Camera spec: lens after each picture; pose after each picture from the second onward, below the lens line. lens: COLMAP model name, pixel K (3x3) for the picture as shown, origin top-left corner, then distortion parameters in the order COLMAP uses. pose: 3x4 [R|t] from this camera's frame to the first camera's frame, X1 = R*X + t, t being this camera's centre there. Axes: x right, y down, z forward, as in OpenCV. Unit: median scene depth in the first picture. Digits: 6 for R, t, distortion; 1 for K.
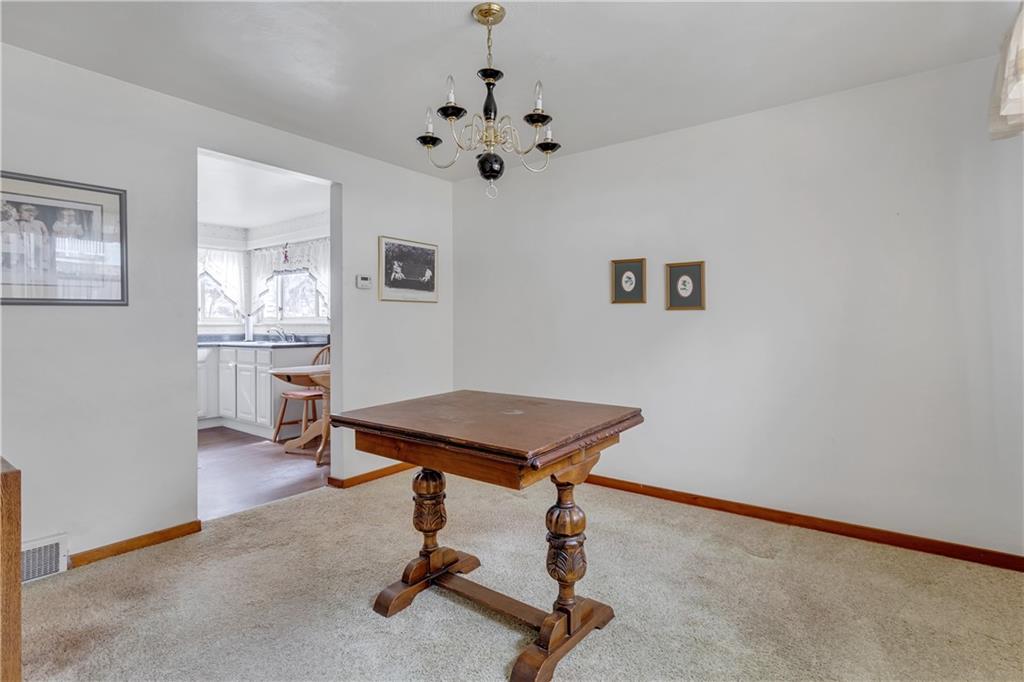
lens RADIAL K [[500.4, 0, 511.3], [0, 500.4, 333.3], [0, 0, 1]] dist [-0.011084, 0.001105]
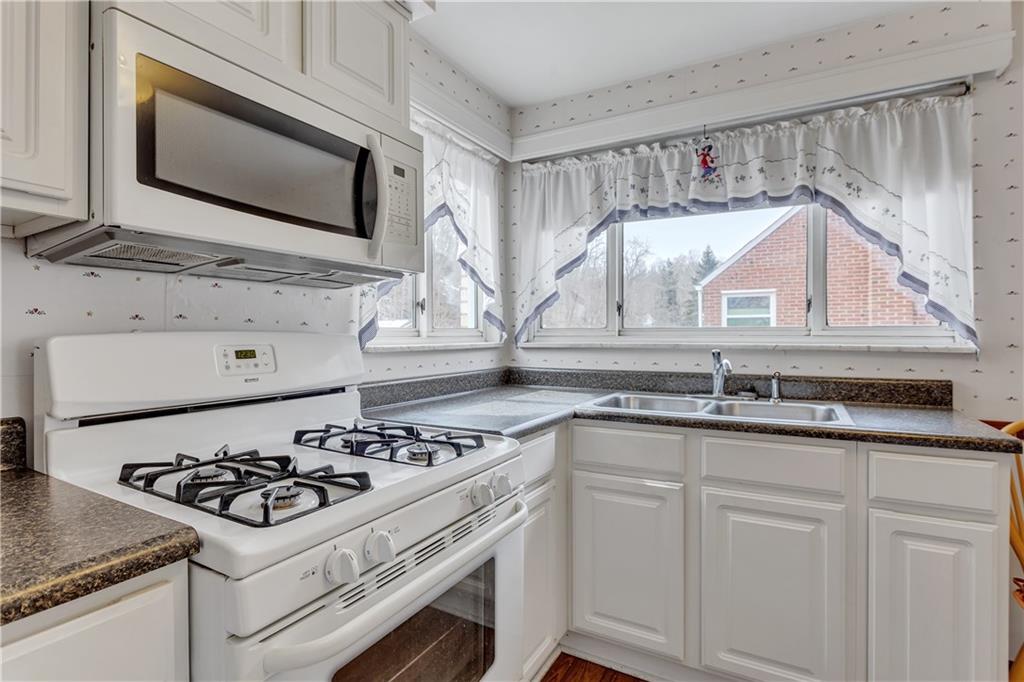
lens RADIAL K [[518.2, 0, 512.0], [0, 518.2, 341.0], [0, 0, 1]] dist [-0.031973, 0.000328]
pose [[0.990778, -0.007774, 0.135273, -0.601362], [0.008521, 0.999951, -0.004940, -0.021202], [-0.135228, 0.006047, 0.990796, 0.607166]]
